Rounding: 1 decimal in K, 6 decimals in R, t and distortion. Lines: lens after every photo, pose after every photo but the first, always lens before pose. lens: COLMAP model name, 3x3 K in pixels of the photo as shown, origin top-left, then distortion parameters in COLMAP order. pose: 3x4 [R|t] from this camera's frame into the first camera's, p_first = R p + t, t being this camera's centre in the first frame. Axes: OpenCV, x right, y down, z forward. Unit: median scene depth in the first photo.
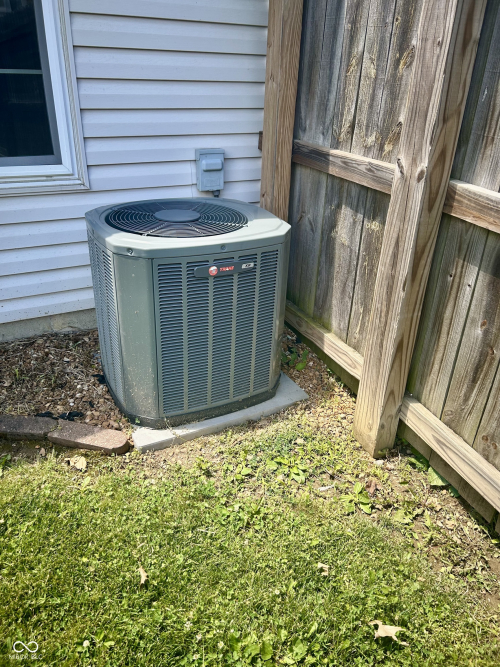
lens RADIAL K [[508.1, 0, 250.0], [0, 508.1, 333.5], [0, 0, 1]] dist [0.065309, -0.069709]
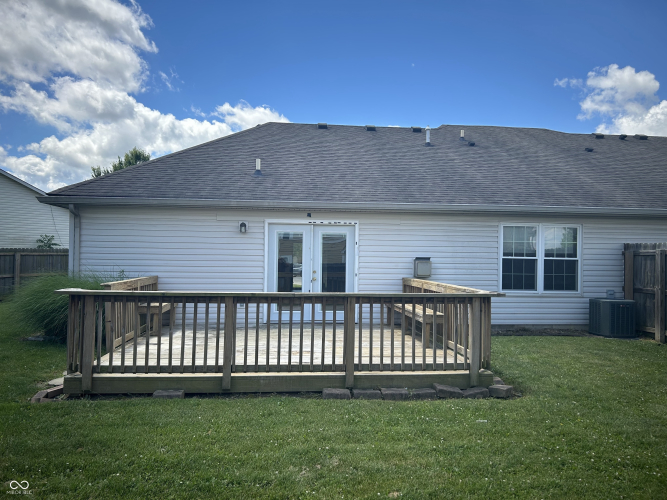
lens RADIAL K [[508.1, 0, 333.5], [0, 508.1, 250.0], [0, 0, 1]] dist [0.065309, -0.069709]
pose [[0.925240, -0.026721, -0.378441, -0.672867], [-0.159460, 0.877734, -0.451835, 1.927933], [0.344244, 0.478402, 0.807853, -3.987629]]
